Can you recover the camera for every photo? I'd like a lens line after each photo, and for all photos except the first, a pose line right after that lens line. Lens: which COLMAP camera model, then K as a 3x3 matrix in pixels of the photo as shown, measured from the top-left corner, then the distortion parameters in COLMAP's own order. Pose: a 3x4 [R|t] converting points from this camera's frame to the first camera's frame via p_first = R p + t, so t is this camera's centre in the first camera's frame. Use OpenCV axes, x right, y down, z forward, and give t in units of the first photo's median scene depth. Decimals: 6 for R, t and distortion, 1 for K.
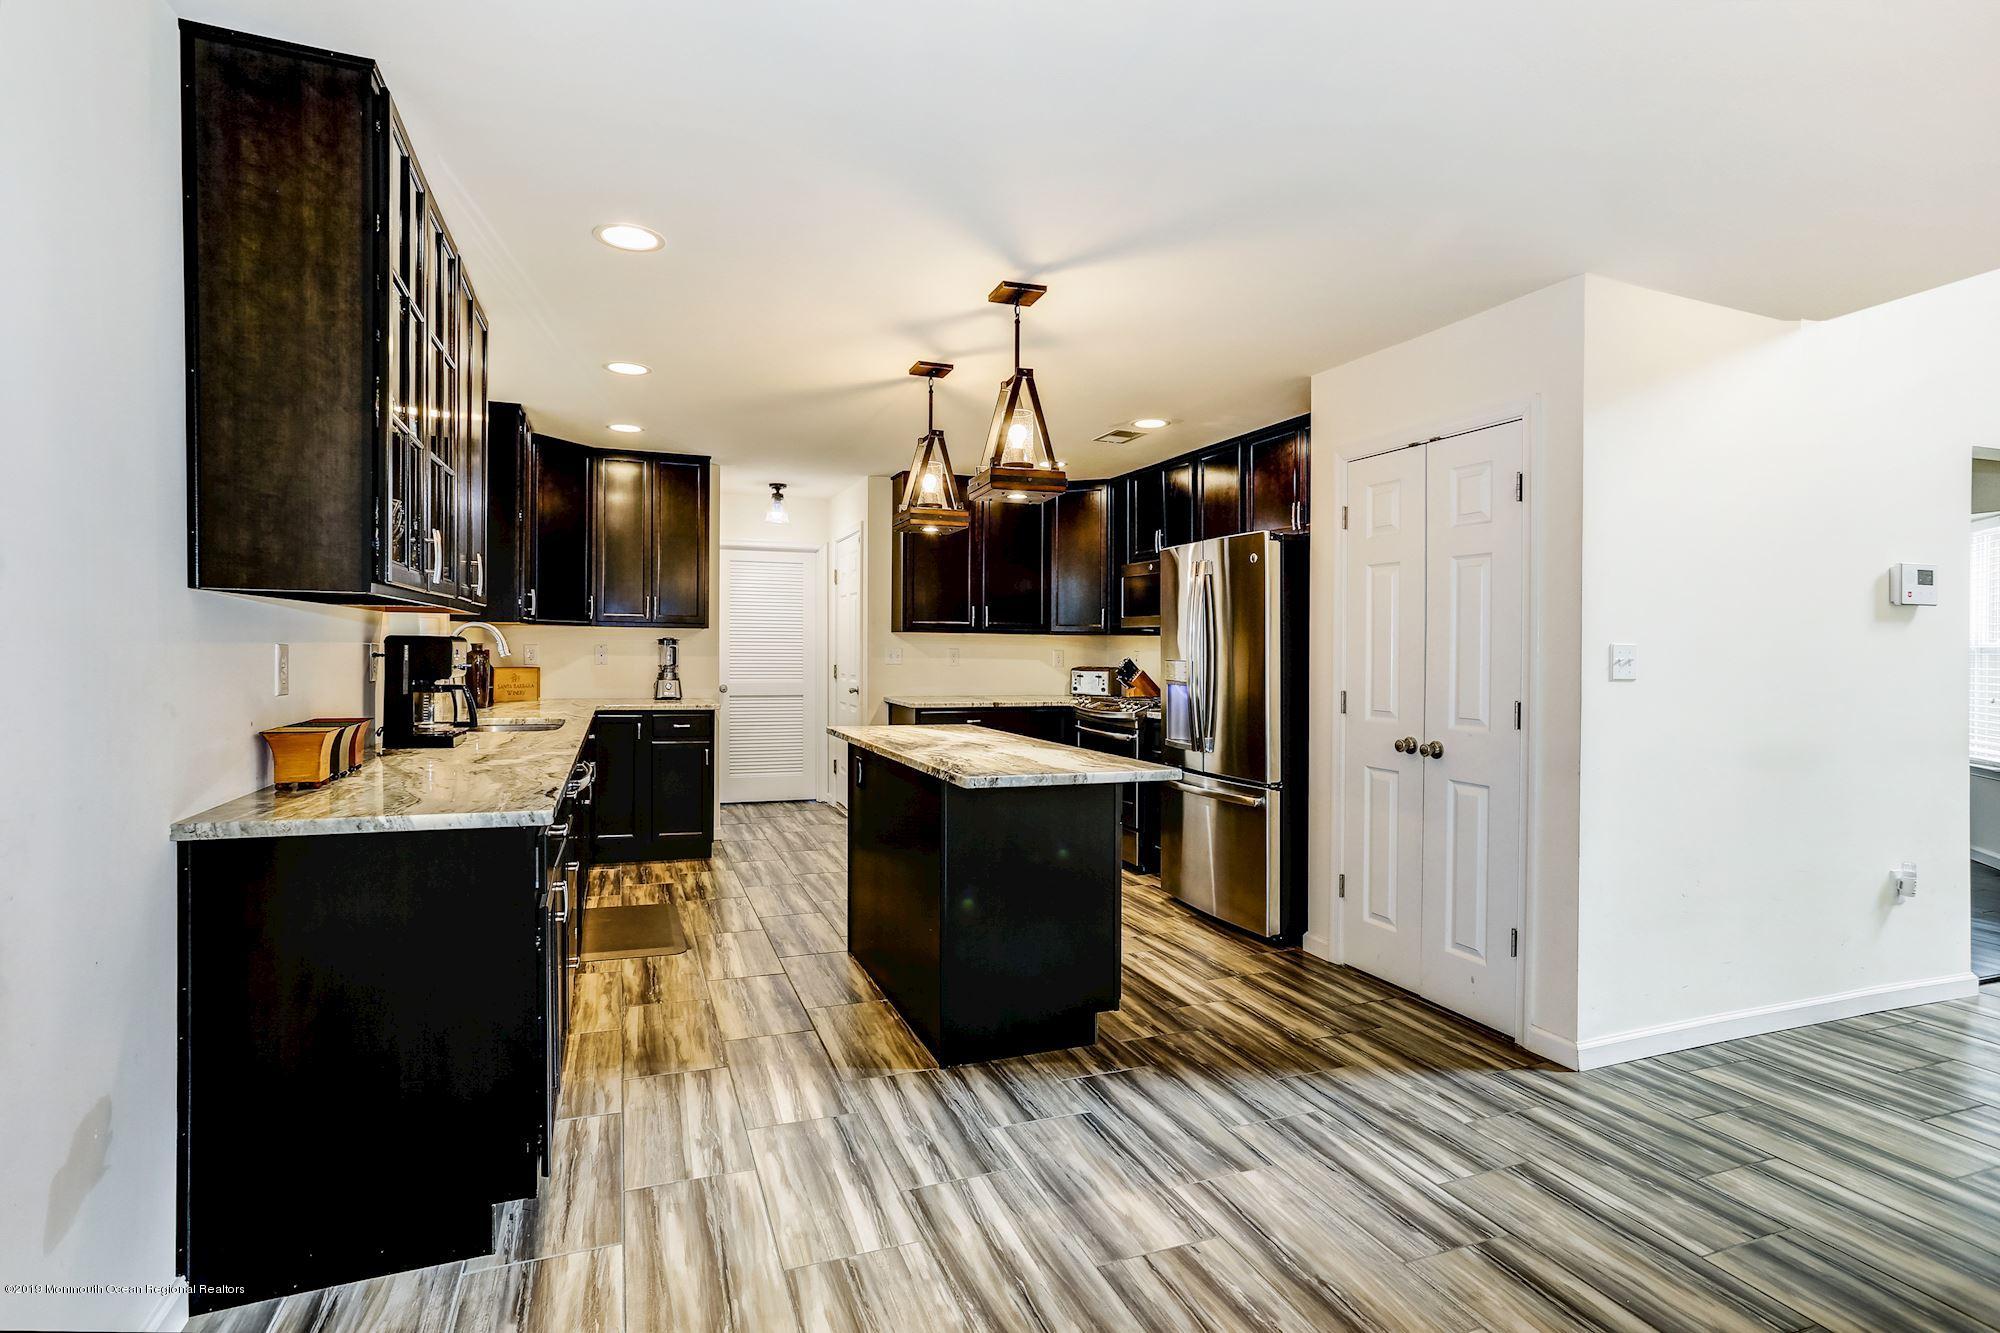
lens RADIAL K [[945.4, 0, 986.9], [0, 945.4, 647.4], [0, 0, 1]] dist [-0.039674, 0.030912]
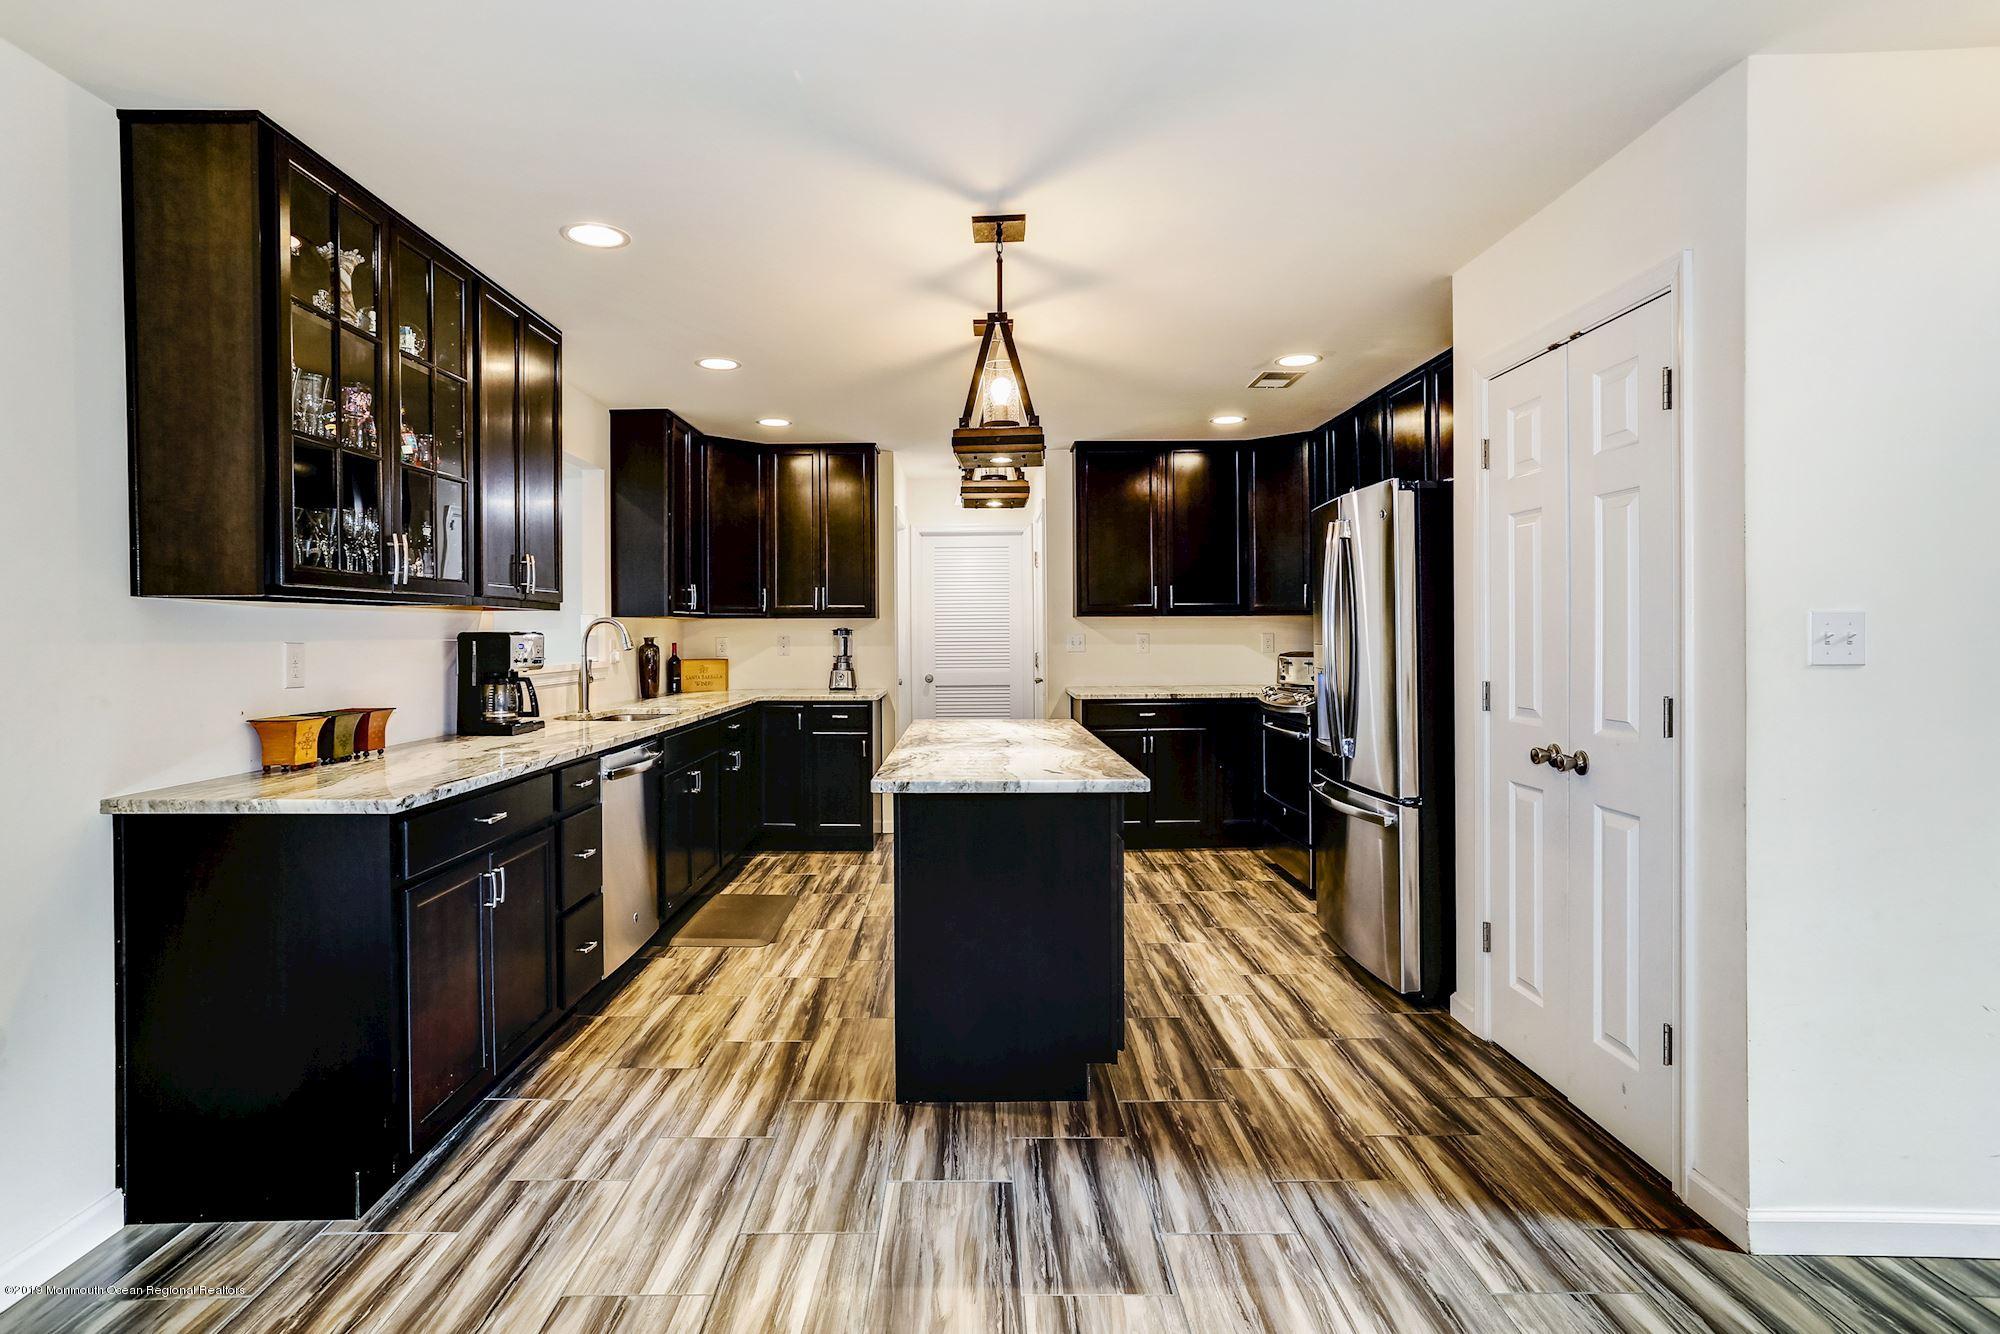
lens RADIAL K [[989.3, 0, 992.0], [0, 989.3, 633.5], [0, 0, 1]] dist [-0.044723, 0.035192]
pose [[0.936334, -0.018142, -0.350642, 0.351709], [0.018074, 0.999831, -0.003465, 0.003787], [0.350645, -0.003093, 0.936503, 0.145153]]
